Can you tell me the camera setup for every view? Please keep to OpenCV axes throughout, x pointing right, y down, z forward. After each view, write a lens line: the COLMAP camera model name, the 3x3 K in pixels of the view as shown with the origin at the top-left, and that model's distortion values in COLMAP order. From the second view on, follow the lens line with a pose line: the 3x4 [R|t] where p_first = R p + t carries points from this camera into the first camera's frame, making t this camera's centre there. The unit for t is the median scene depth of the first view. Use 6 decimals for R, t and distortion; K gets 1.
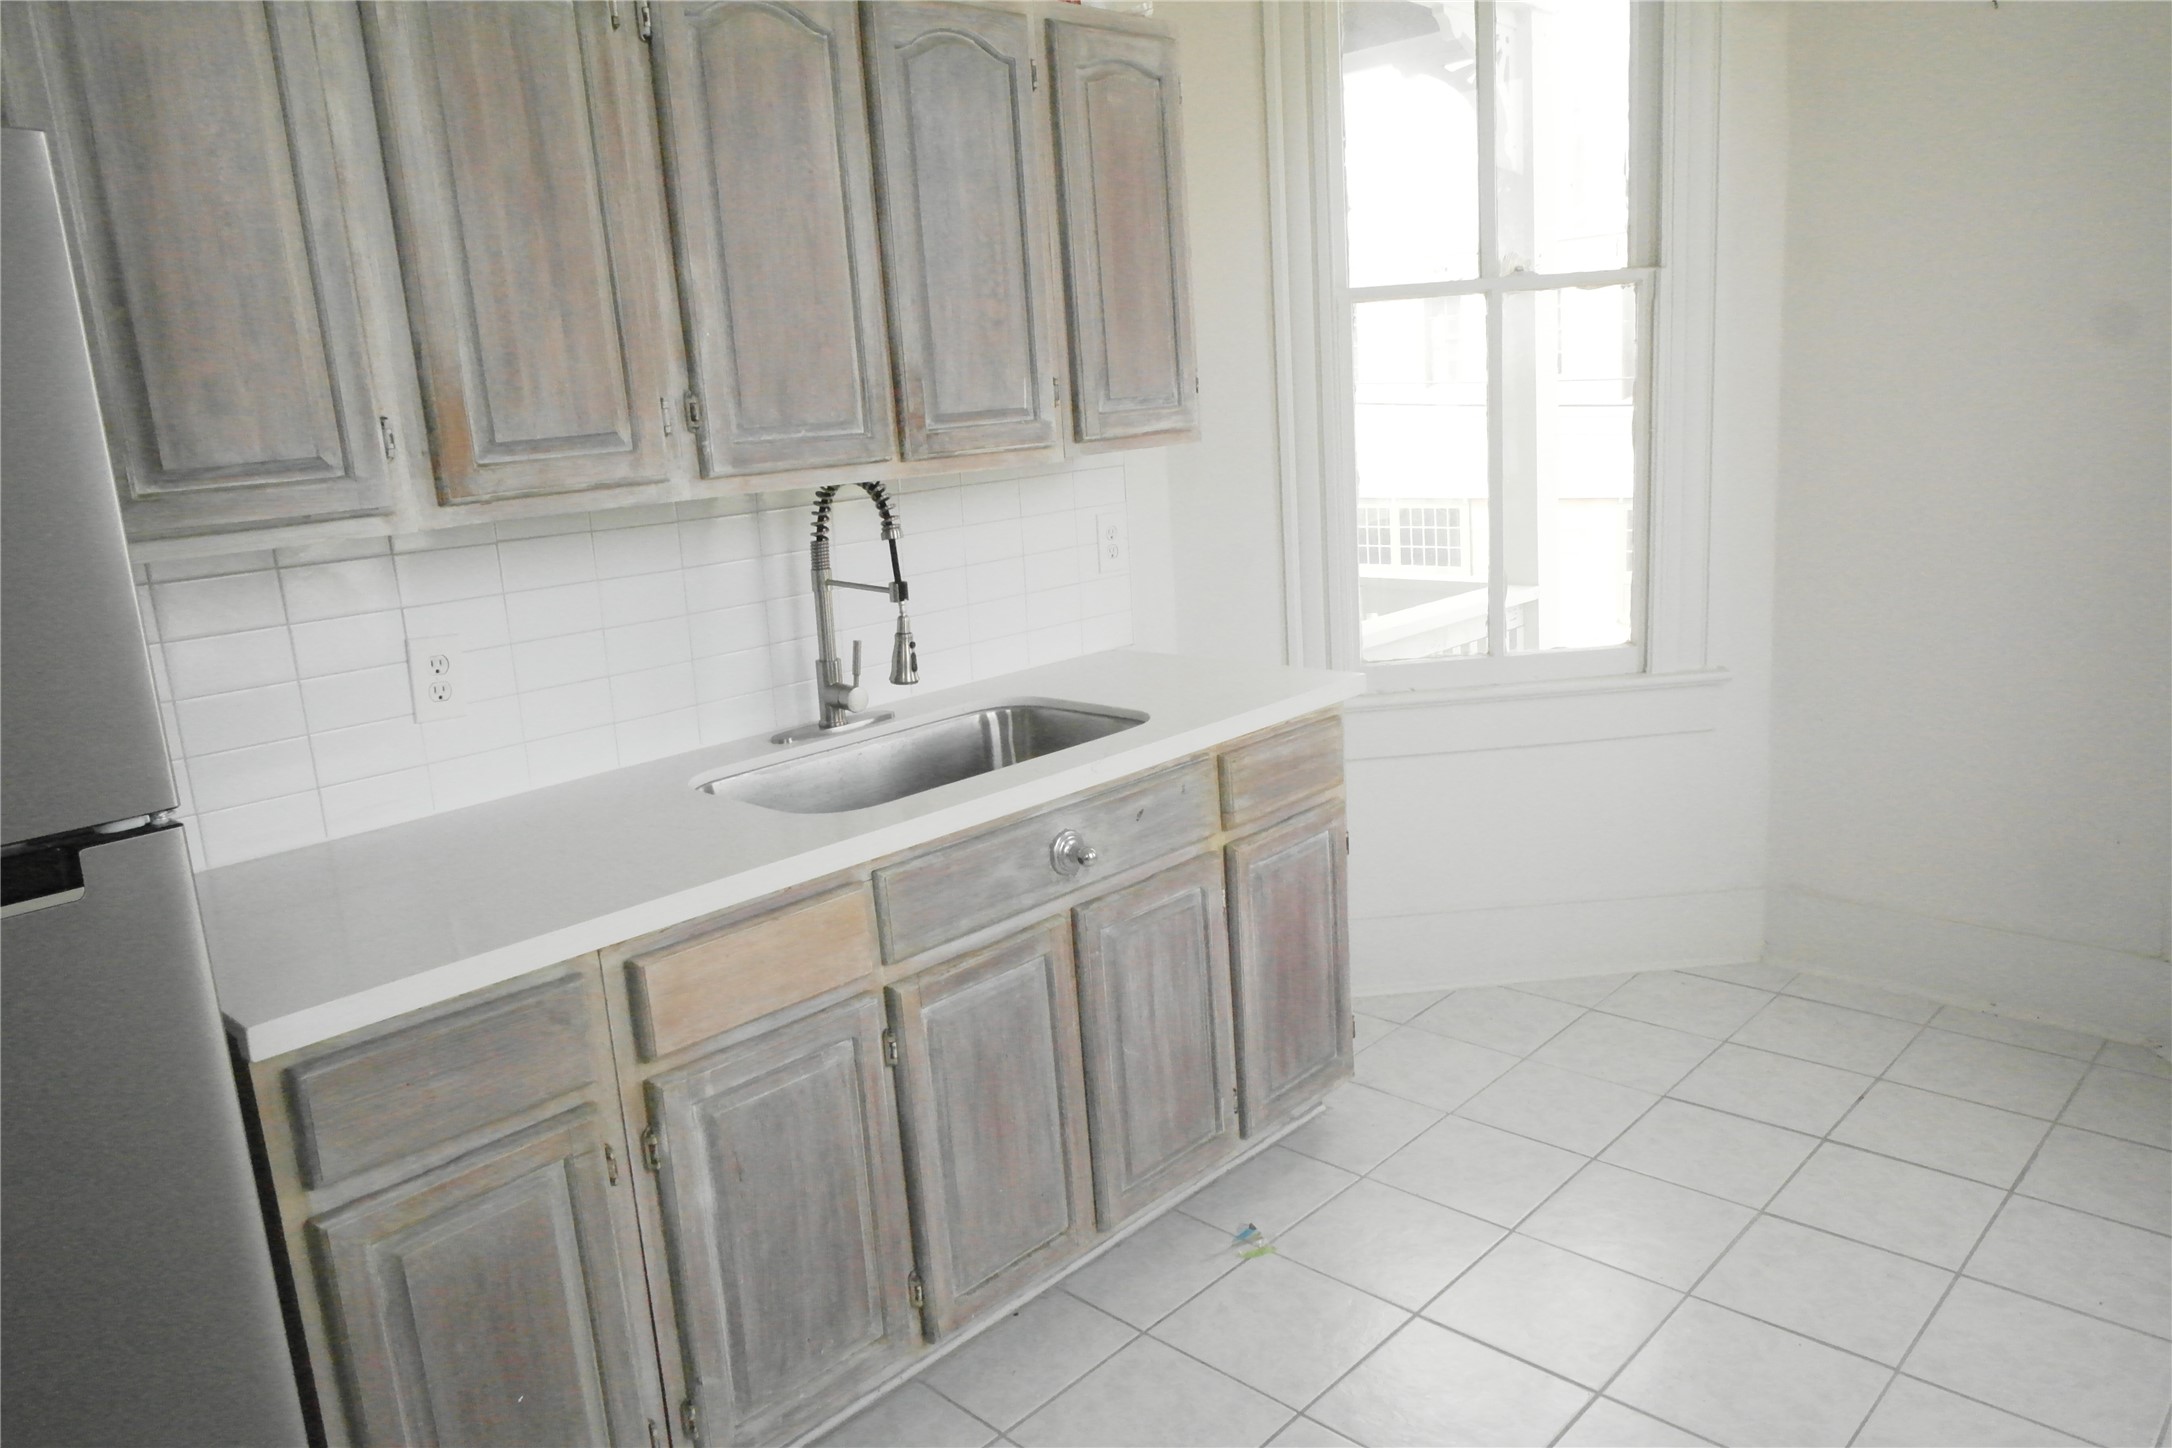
lens RADIAL K [[1532.1, 0, 1092.1], [0, 1532.1, 742.5], [0, 0, 1]] dist [0.033745, 0.005113]
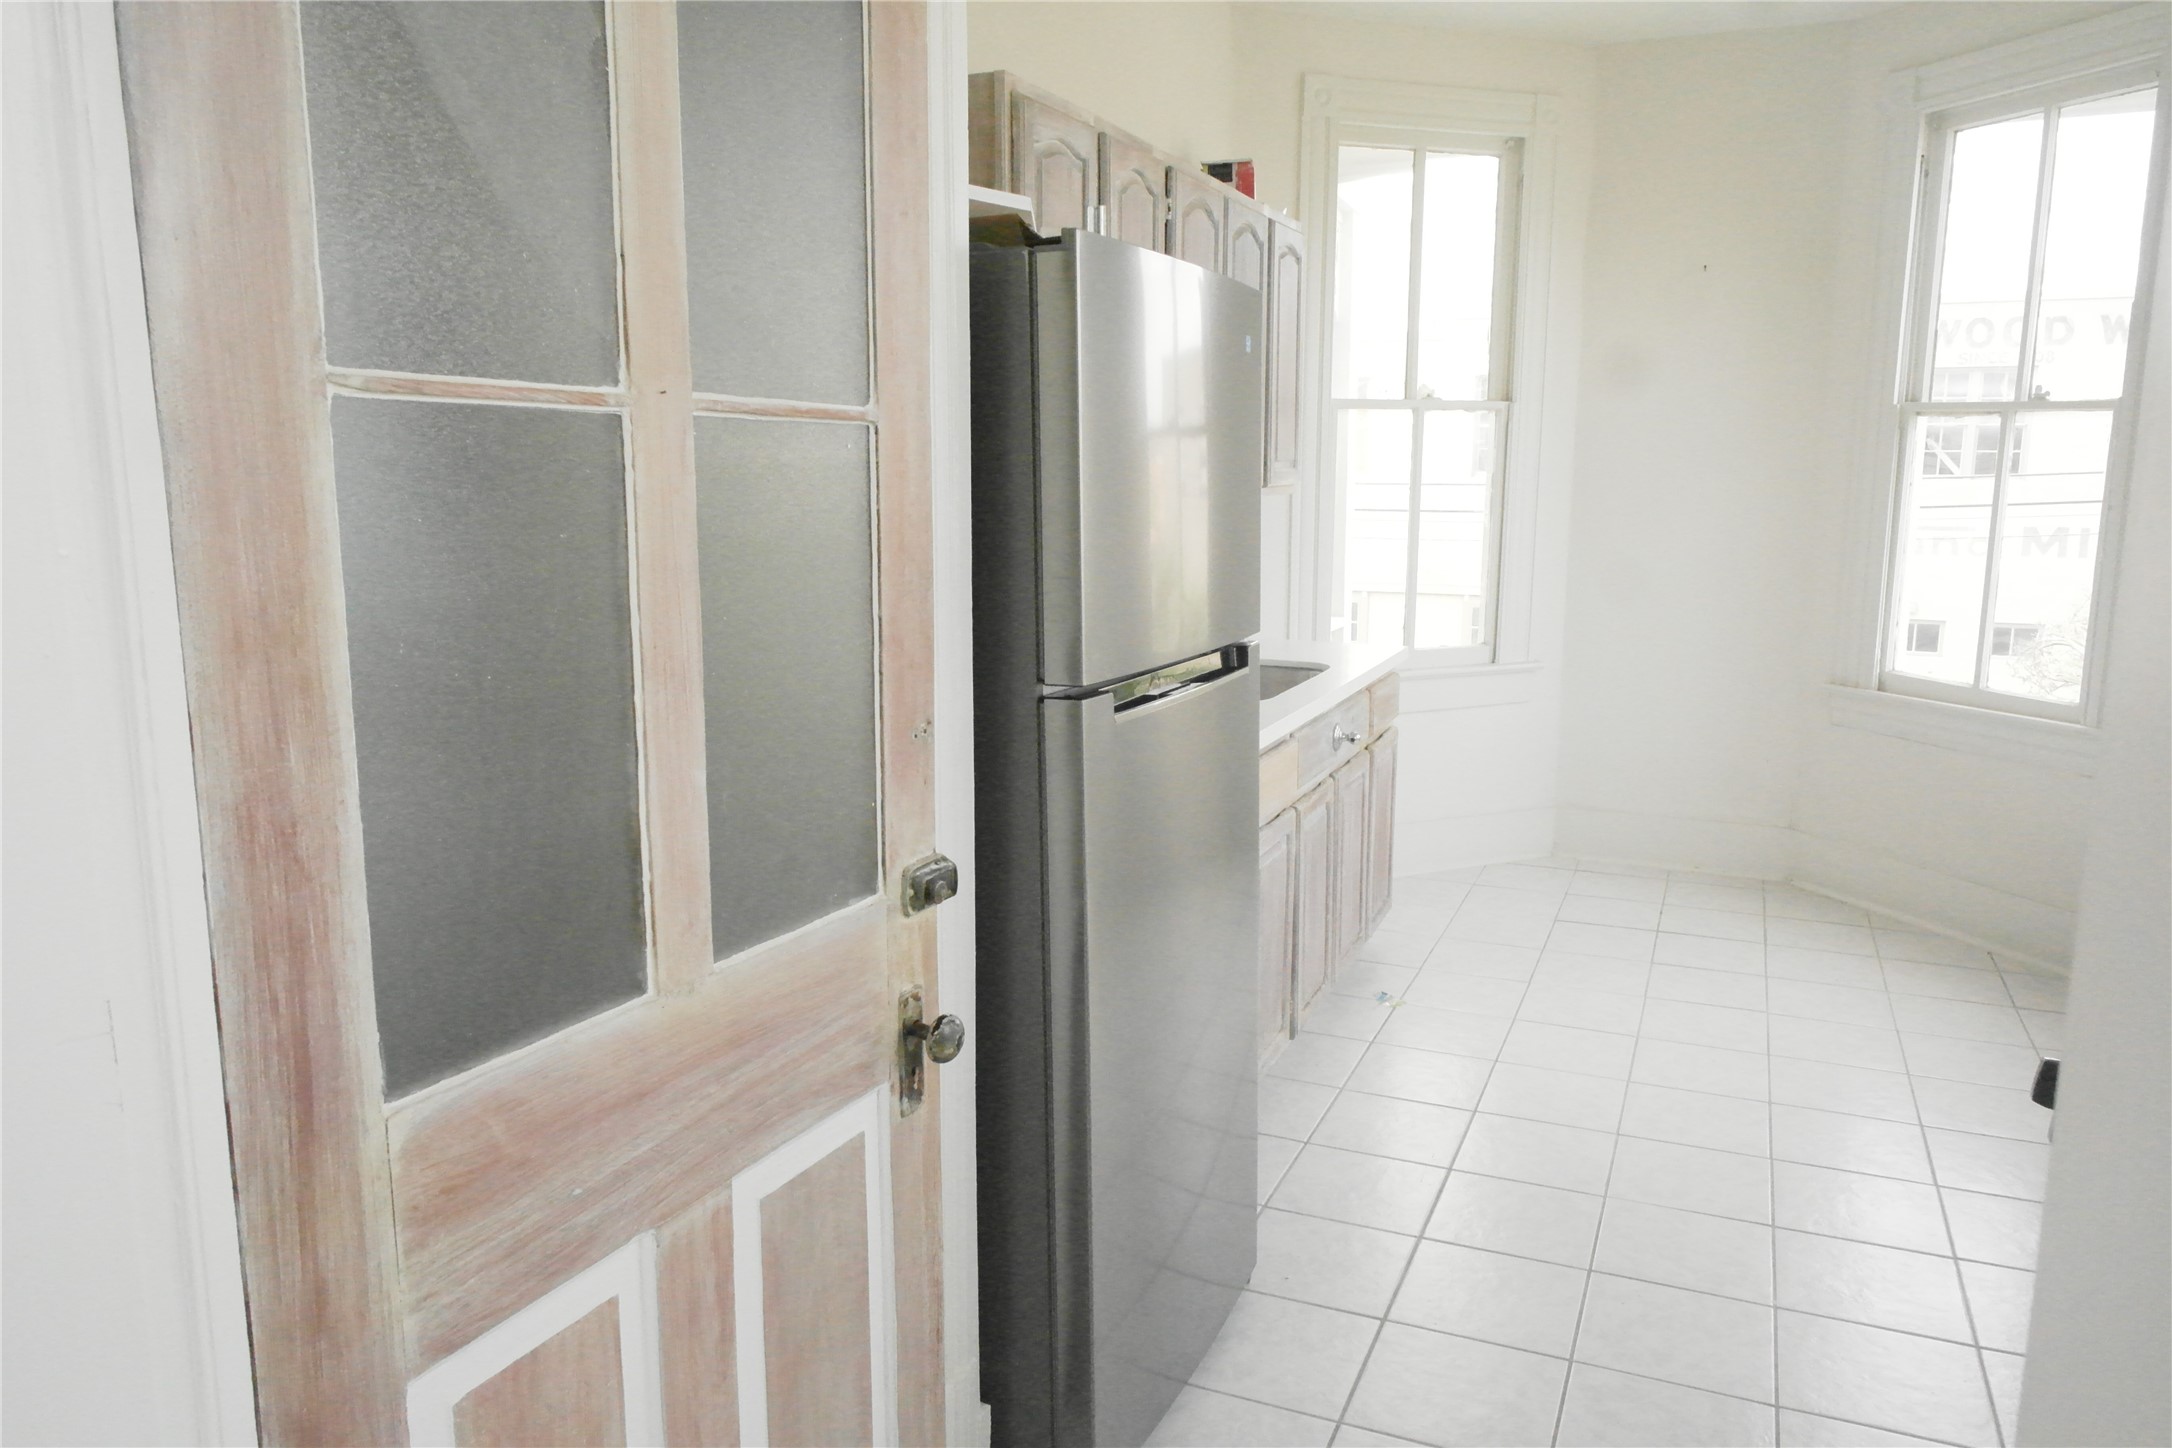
lens RADIAL K [[1532.1, 0, 1076.1], [0, 1532.1, 737.8], [0, 0, 1]] dist [0.033745, 0.005113]
pose [[0.938727, 0.000296, 0.344662, -0.579440], [0.020369, 0.998204, -0.056333, 0.111249], [-0.344060, 0.059902, 0.937035, -0.288840]]
